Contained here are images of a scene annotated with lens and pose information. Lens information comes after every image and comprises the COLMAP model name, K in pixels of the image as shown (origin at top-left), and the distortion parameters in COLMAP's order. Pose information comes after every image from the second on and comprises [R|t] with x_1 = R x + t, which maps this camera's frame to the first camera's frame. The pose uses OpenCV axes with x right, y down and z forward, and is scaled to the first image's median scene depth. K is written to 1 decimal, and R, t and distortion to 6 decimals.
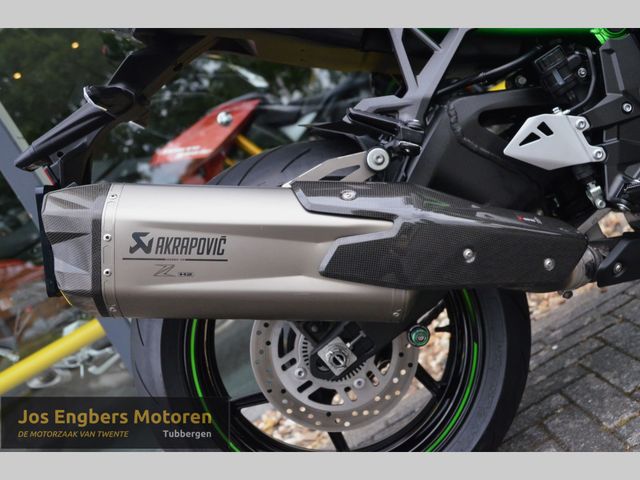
lens RADIAL K [[770.6, 0, 336.2], [0, 770.6, 240.2], [0, 0, 1]] dist [-0.022679, 0.258661]
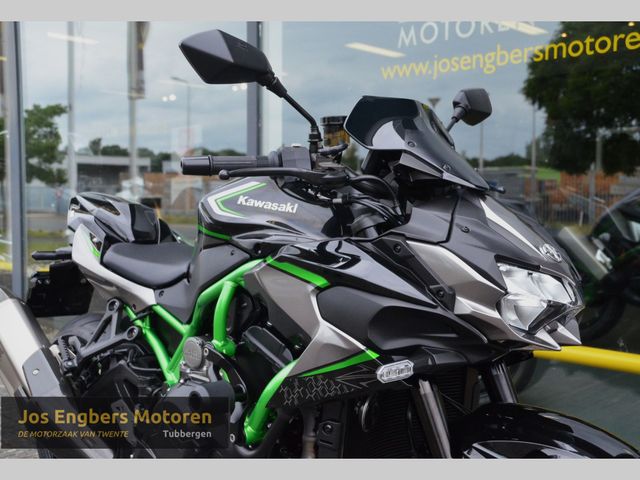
lens RADIAL K [[770.6, 0, 336.2], [0, 770.6, 240.2], [0, 0, 1]] dist [-0.022679, 0.258661]
pose [[0.566667, 0.534822, -0.626781, 1.420573], [-0.422678, 0.841674, 0.336048, -1.249682], [0.707271, 0.074499, 0.703006, 0.077828]]
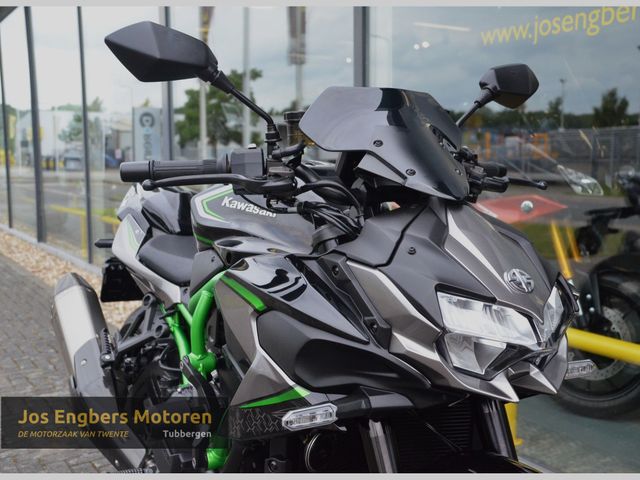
lens RADIAL K [[787.6, 0, 351.0], [0, 787.6, 239.8], [0, 0, 1]] dist [-0.027650, 0.342155]
pose [[0.398642, 0.574281, -0.715043, 1.466987], [-0.334546, 0.817006, 0.469660, -1.407152], [0.853911, 0.051988, 0.517816, 0.448222]]
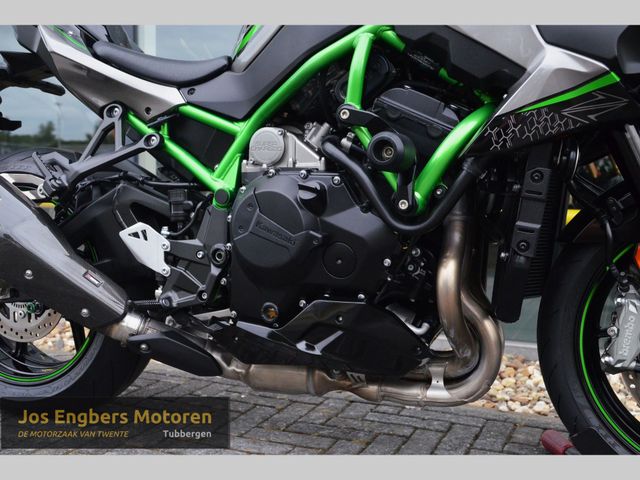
lens RADIAL K [[713.1, 0, 351.4], [0, 713.1, 240.1], [0, 0, 1]] dist [-0.042135, 0.298844]
pose [[0.774124, 0.539857, -0.330584, 0.984818], [-0.516486, 0.840587, 0.163265, -0.535994], [0.366025, 0.044355, 0.929548, -0.071946]]
